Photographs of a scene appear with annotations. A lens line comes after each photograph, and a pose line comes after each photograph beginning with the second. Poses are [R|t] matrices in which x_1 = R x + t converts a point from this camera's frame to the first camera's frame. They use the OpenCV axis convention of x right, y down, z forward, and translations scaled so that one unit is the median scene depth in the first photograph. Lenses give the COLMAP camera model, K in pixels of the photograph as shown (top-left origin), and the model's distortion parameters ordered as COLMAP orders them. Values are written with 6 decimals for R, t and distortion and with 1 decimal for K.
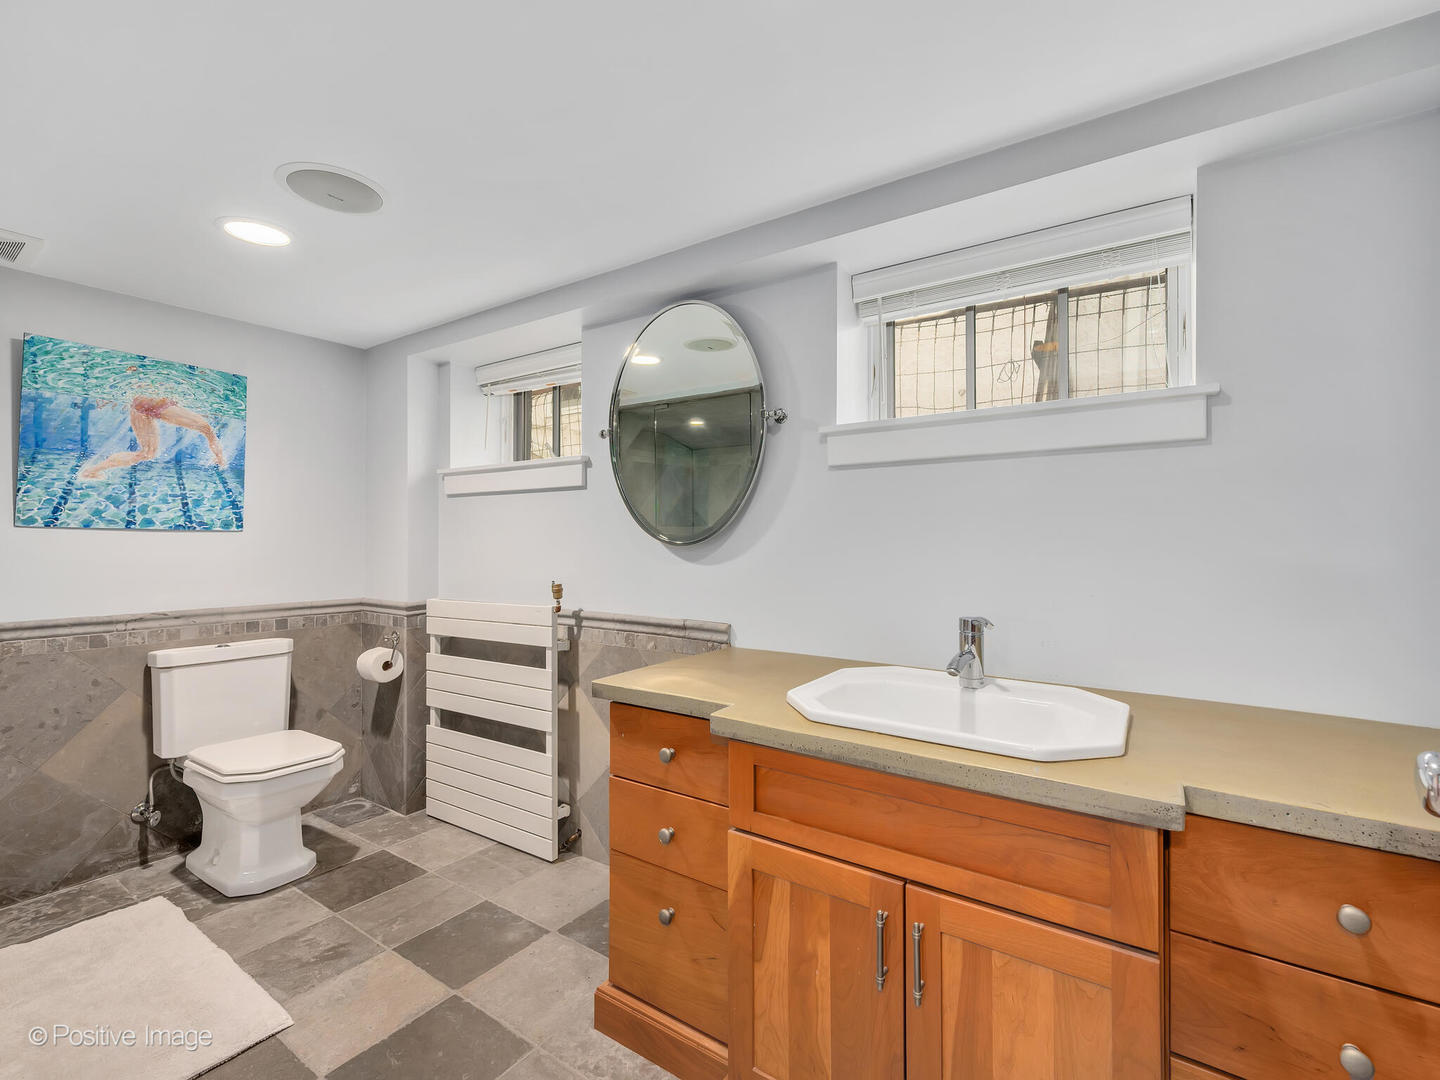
lens RADIAL K [[647.2, 0, 716.3], [0, 647.2, 542.1], [0, 0, 1]] dist [-0.000382, -0.000258]
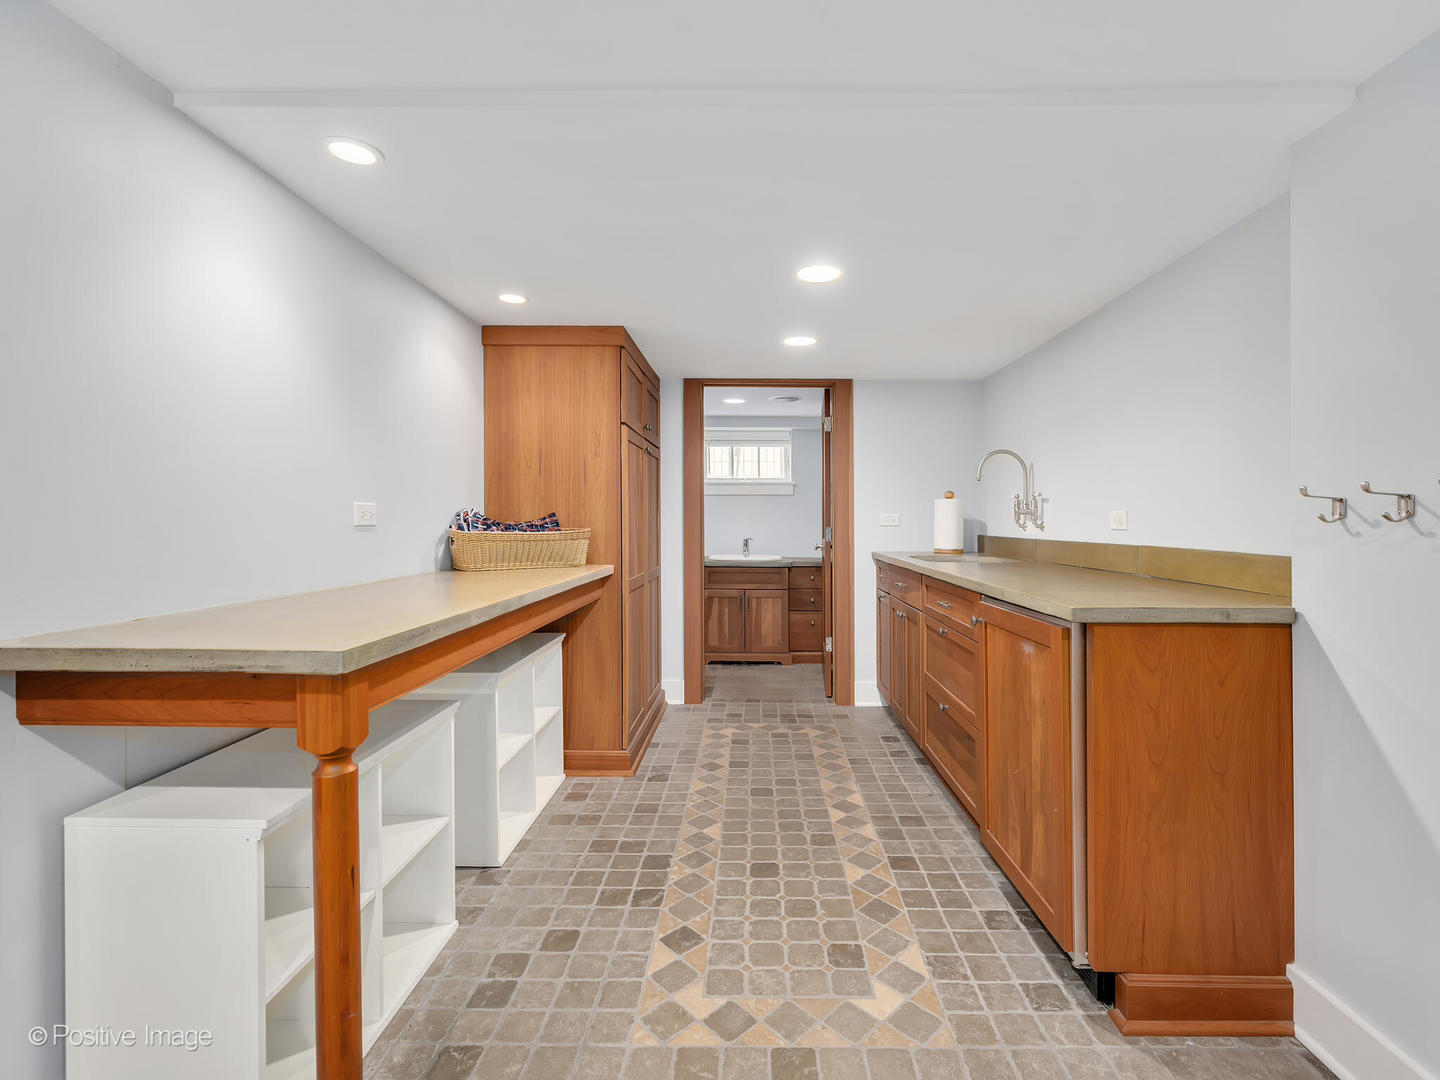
lens RADIAL K [[674.0, 0, 726.0], [0, 674.0, 531.3], [0, 0, 1]] dist [-0.000656, -0.000051]
pose [[0.848552, -0.008820, 0.529038, -2.619524], [0.003498, 0.999933, 0.011060, 0.030670], [-0.529100, -0.007534, 0.848526, -3.370580]]
